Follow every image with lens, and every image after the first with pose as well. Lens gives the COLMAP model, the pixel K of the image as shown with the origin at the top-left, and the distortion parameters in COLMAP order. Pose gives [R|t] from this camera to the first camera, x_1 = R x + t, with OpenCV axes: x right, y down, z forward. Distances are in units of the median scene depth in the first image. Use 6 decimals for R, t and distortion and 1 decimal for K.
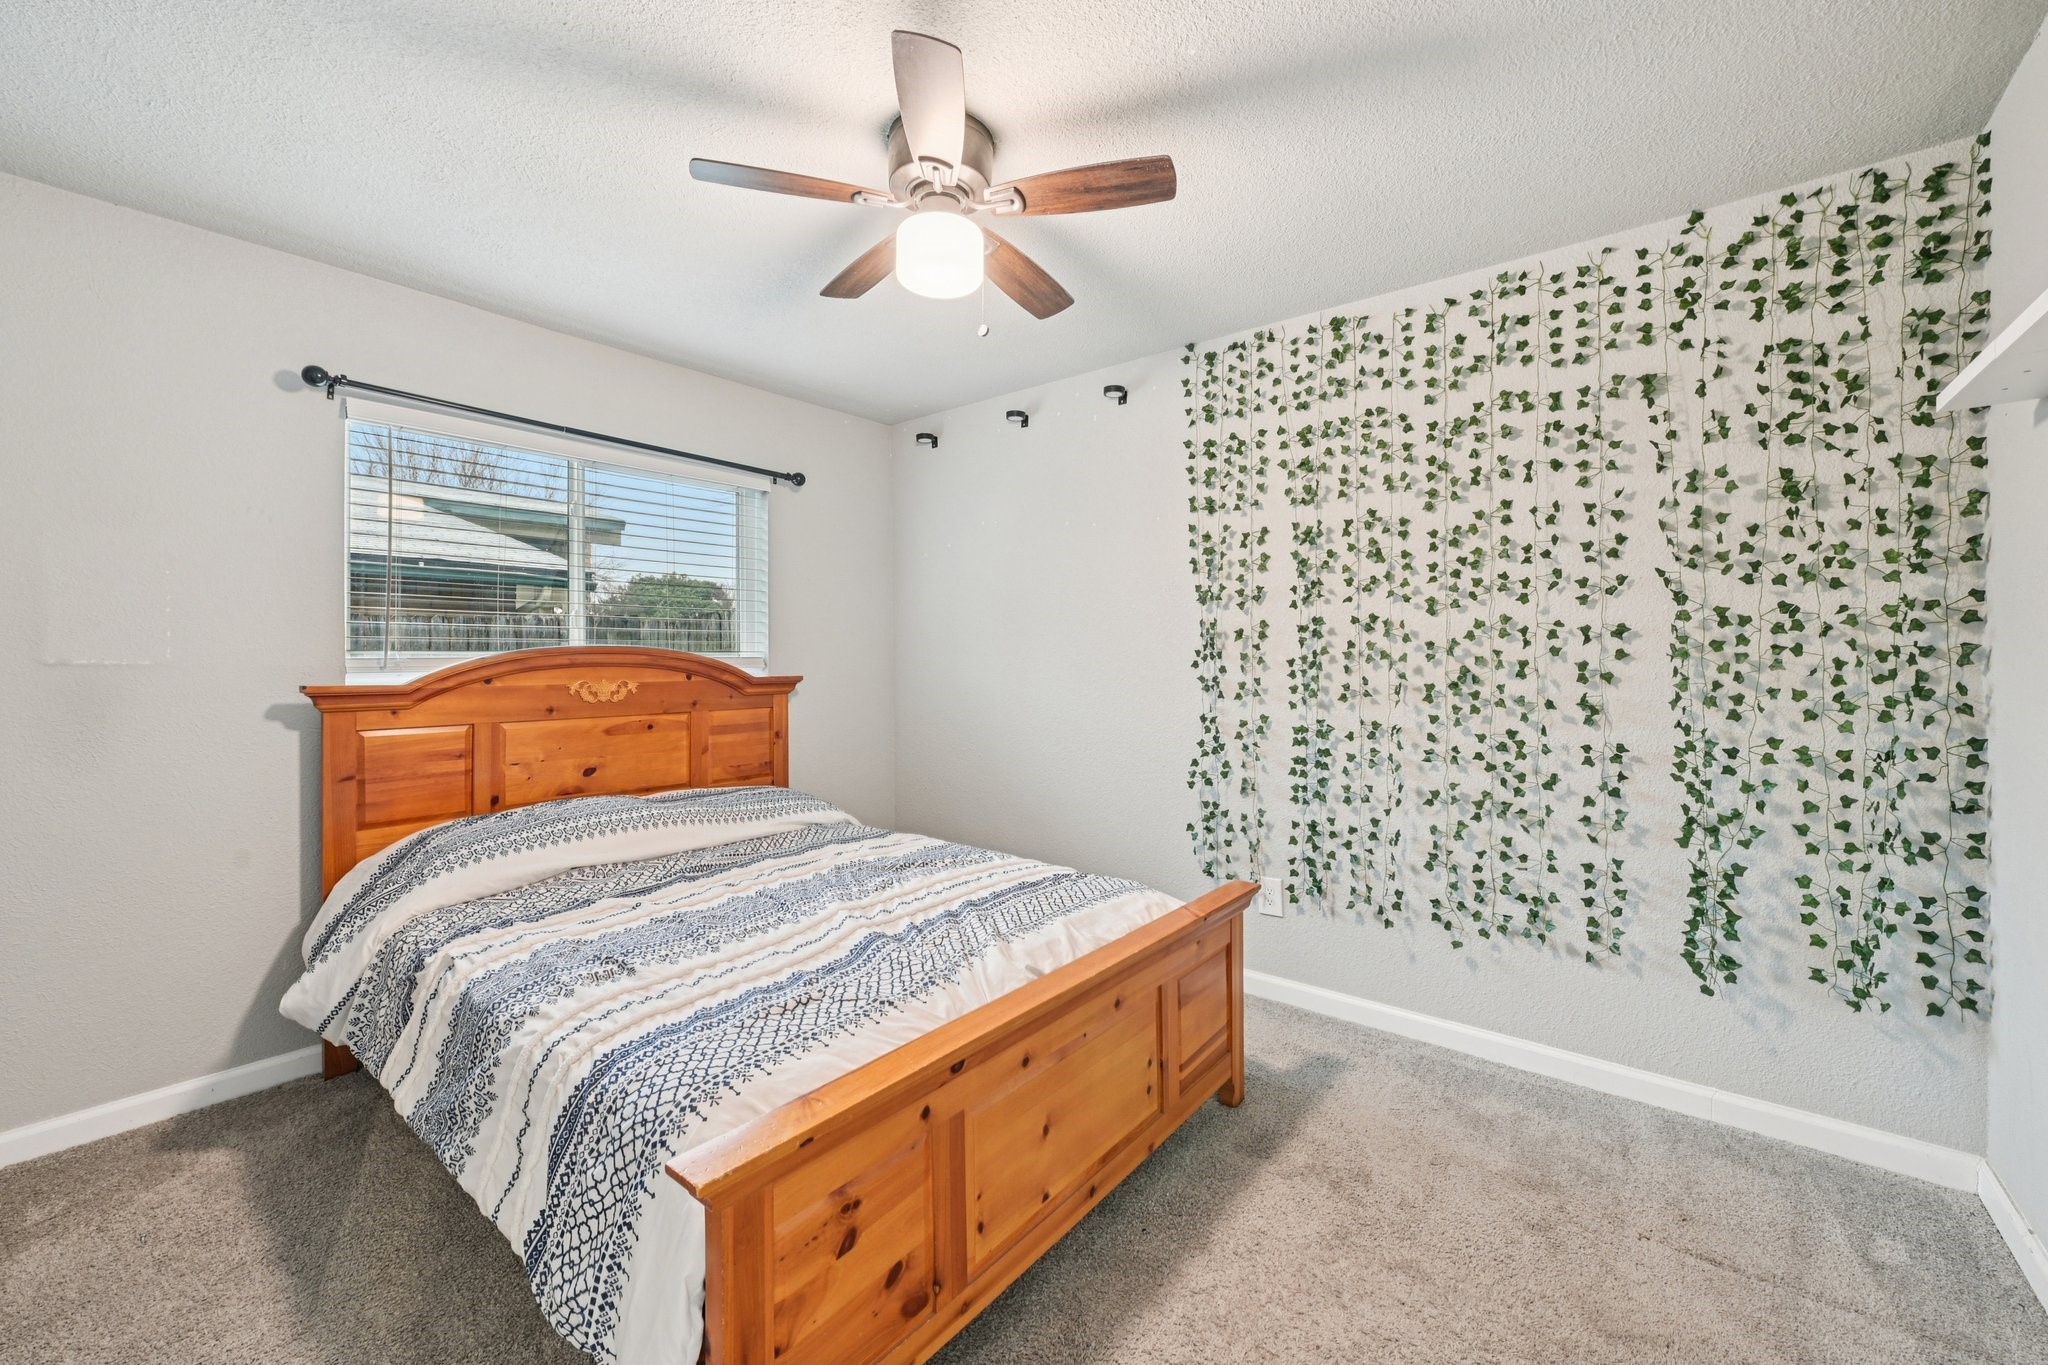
lens RADIAL K [[811.5, 0, 1025.0], [0, 811.5, 663.8], [0, 0, 1]] dist [-0.005078, -0.001765]
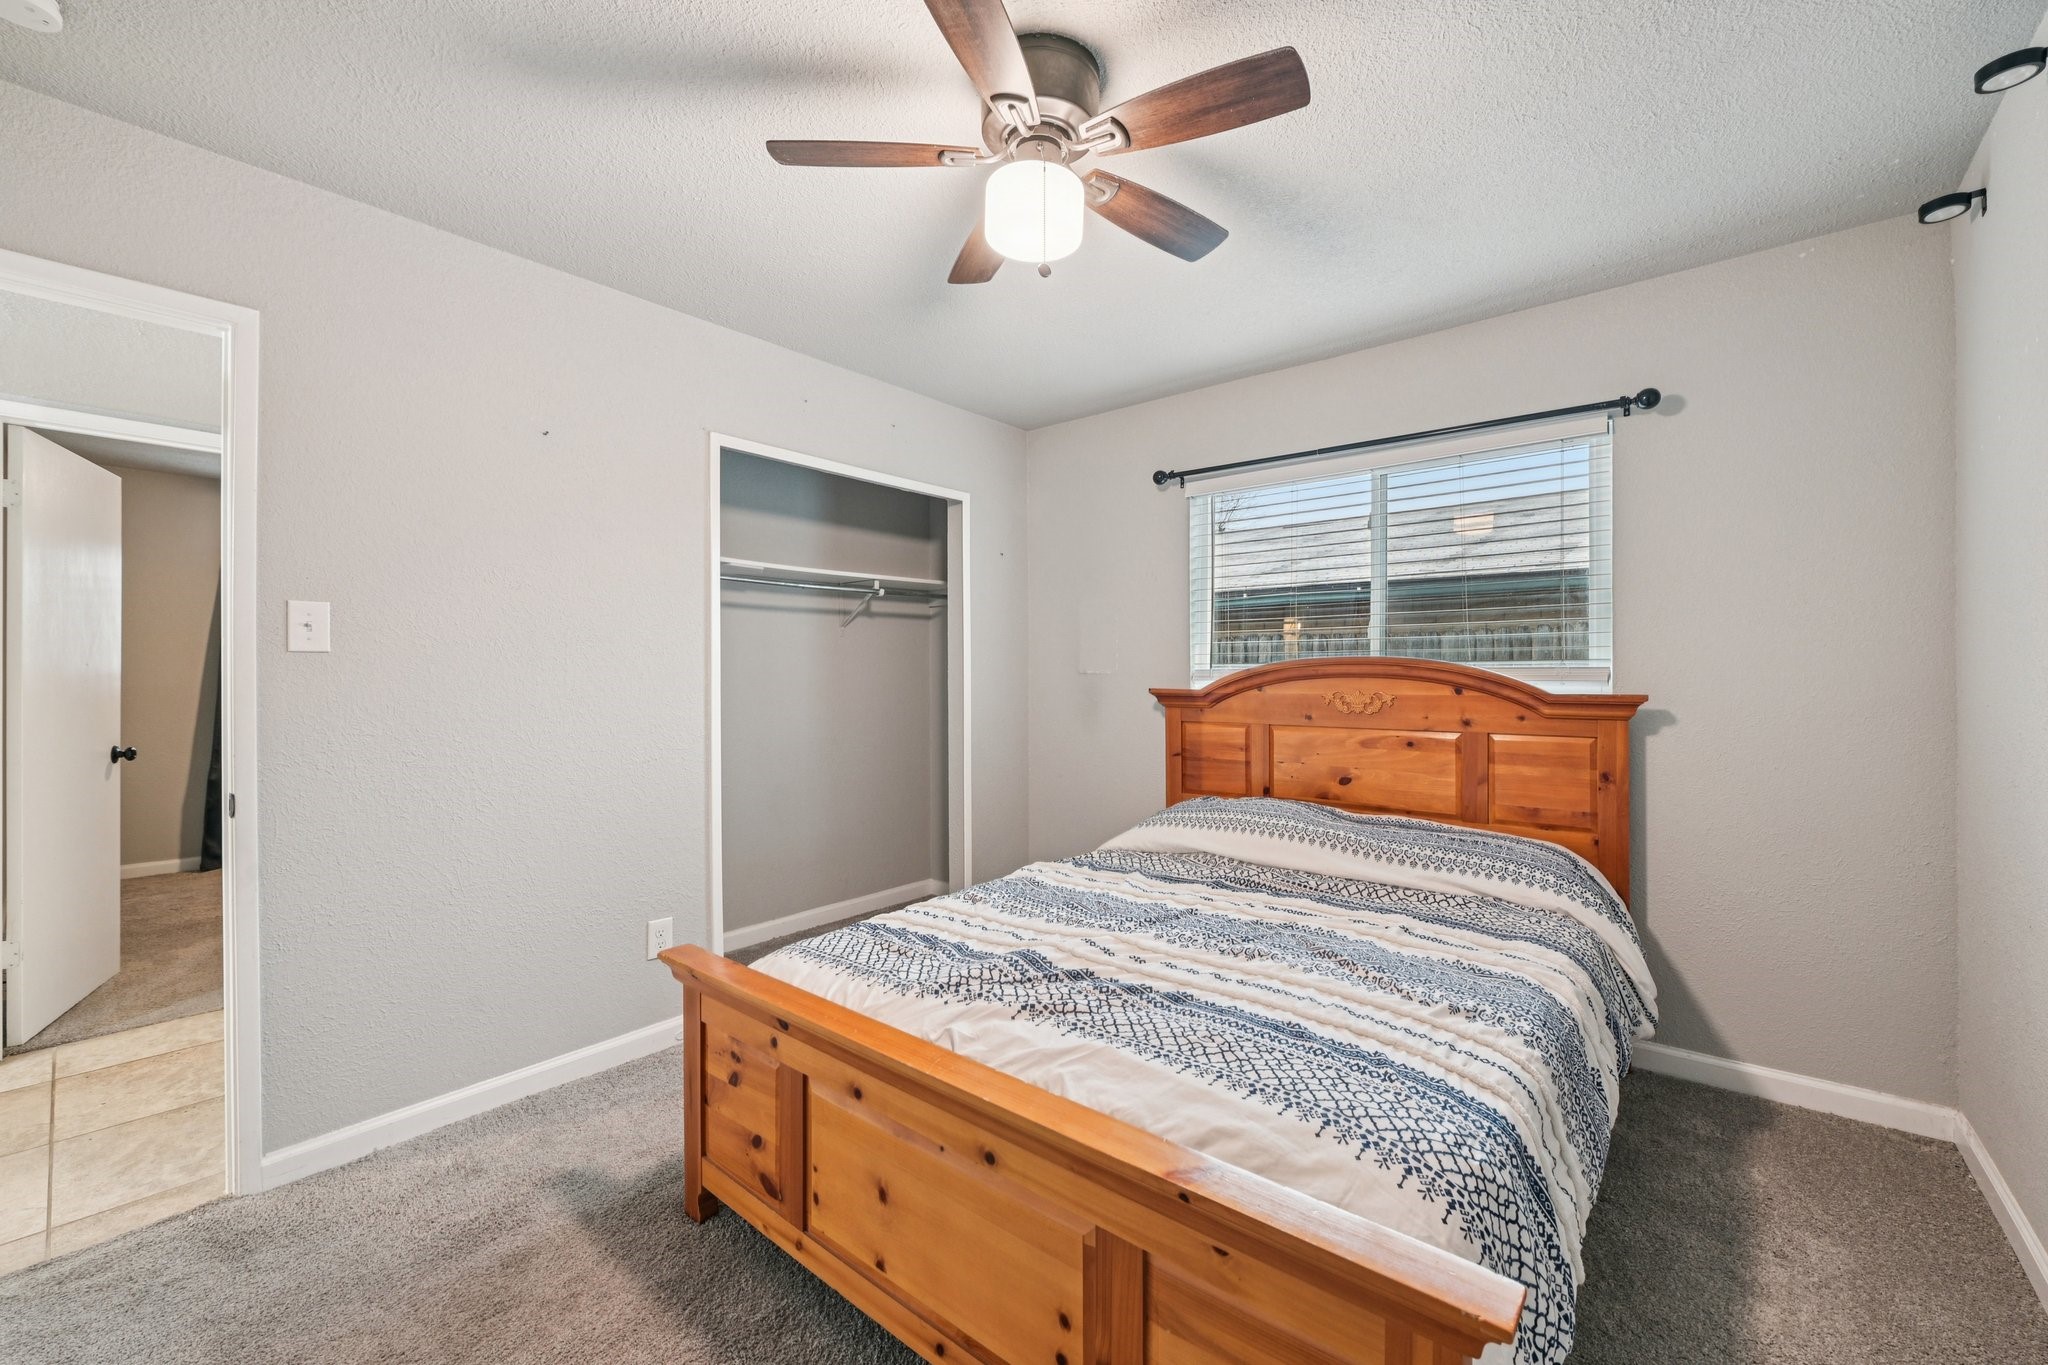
lens RADIAL K [[811.5, 0, 1027.9], [0, 811.5, 682.5], [0, 0, 1]] dist [-0.005078, -0.001765]
pose [[-0.007130, 0.015589, -0.999853, 0.471970], [-0.002684, 0.999875, 0.015608, -0.004607], [0.999971, 0.002795, -0.007087, 0.600318]]
